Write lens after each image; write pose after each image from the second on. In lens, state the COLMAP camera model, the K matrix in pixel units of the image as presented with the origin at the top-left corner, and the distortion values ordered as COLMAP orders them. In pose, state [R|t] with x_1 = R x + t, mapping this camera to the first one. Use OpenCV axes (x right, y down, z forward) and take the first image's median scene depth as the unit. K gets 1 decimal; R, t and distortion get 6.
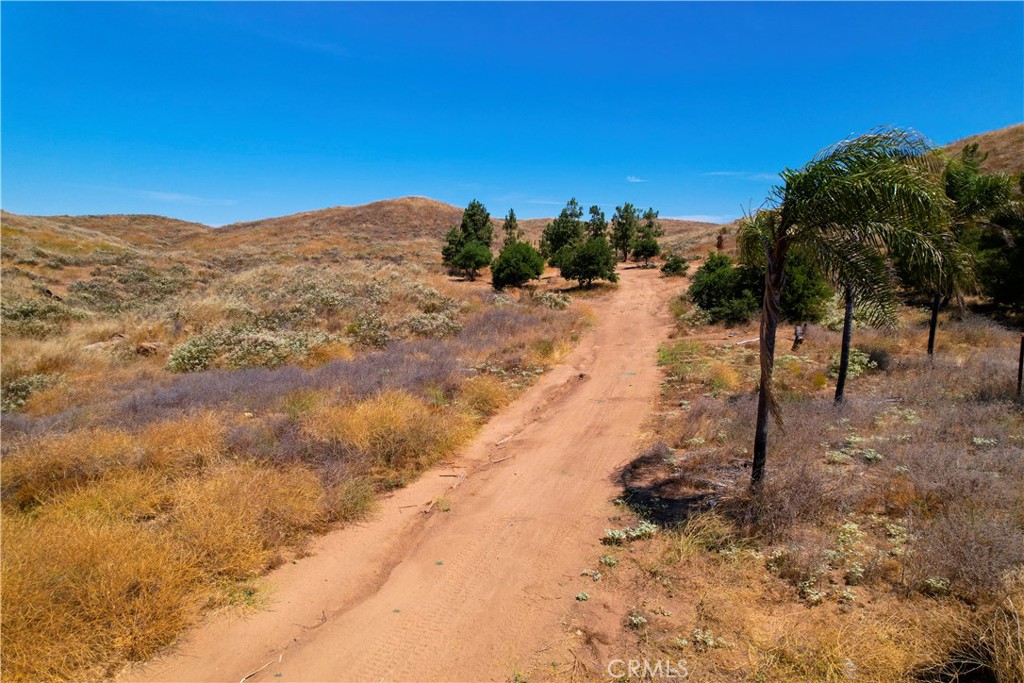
lens RADIAL K [[649.8, 0, 518.0], [0, 649.8, 342.6], [0, 0, 1]] dist [-0.076608, 0.062993]
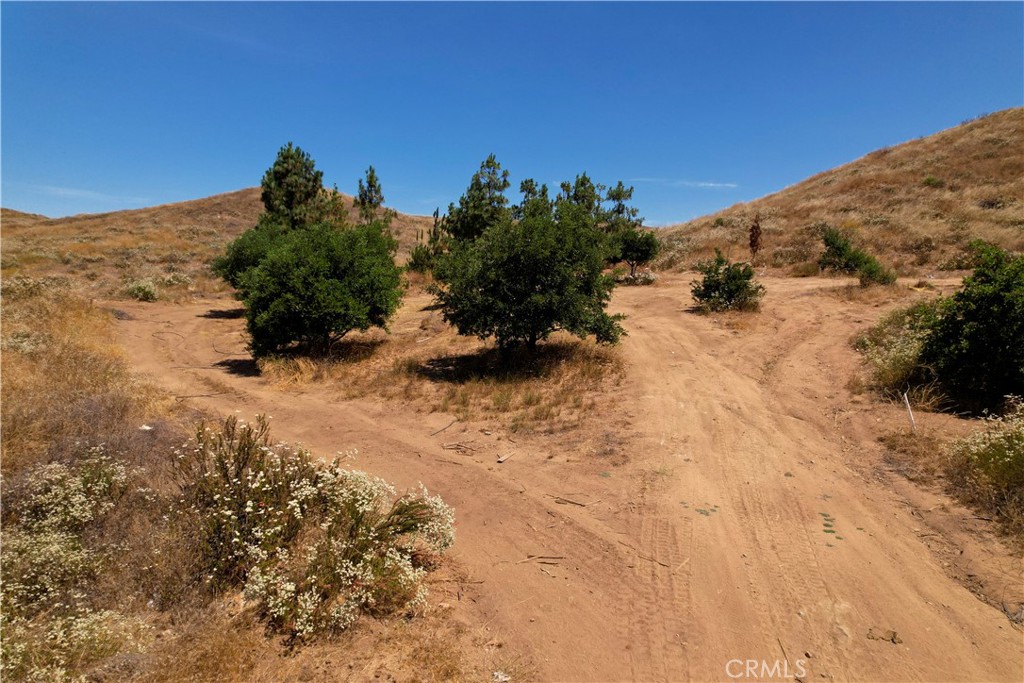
lens RADIAL K [[649.8, 0, 518.0], [0, 649.8, 342.6], [0, 0, 1]] dist [-0.076608, 0.062993]
pose [[0.993743, -0.006399, 0.111510, 0.048852], [0.006995, 0.999963, -0.004958, -0.065580], [-0.111475, 0.005707, 0.993751, 0.491225]]
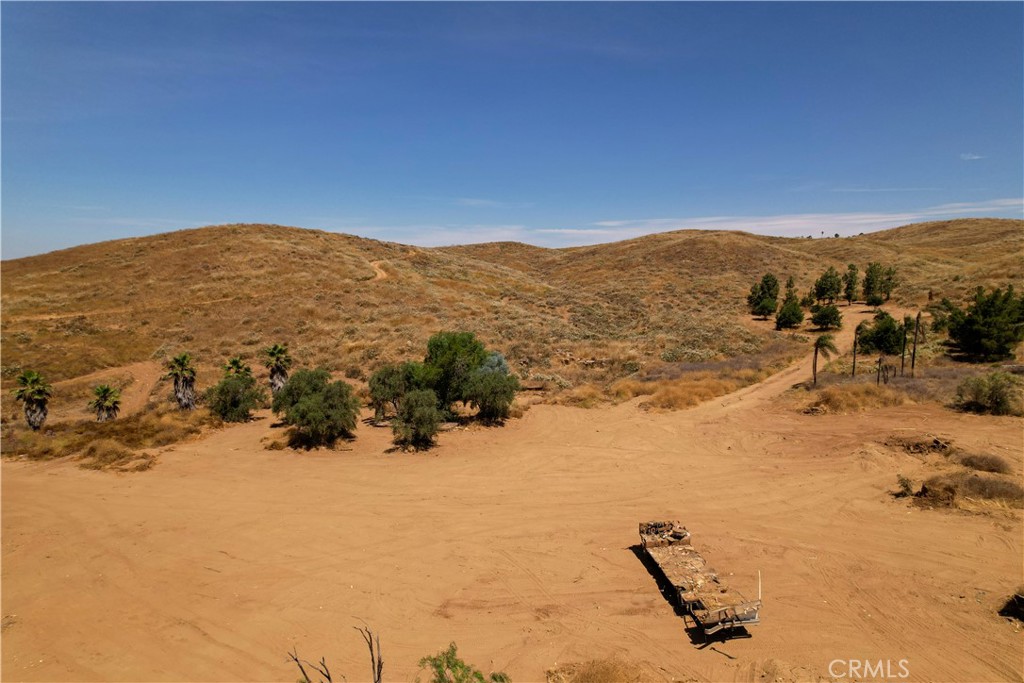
lens RADIAL K [[649.8, 0, 518.0], [0, 649.8, 342.6], [0, 0, 1]] dist [-0.076608, 0.062993]
pose [[0.907741, 0.037784, -0.417827, 0.052671], [-0.035737, 0.999280, 0.012725, -0.025104], [0.418007, 0.003380, 0.908437, -0.878260]]
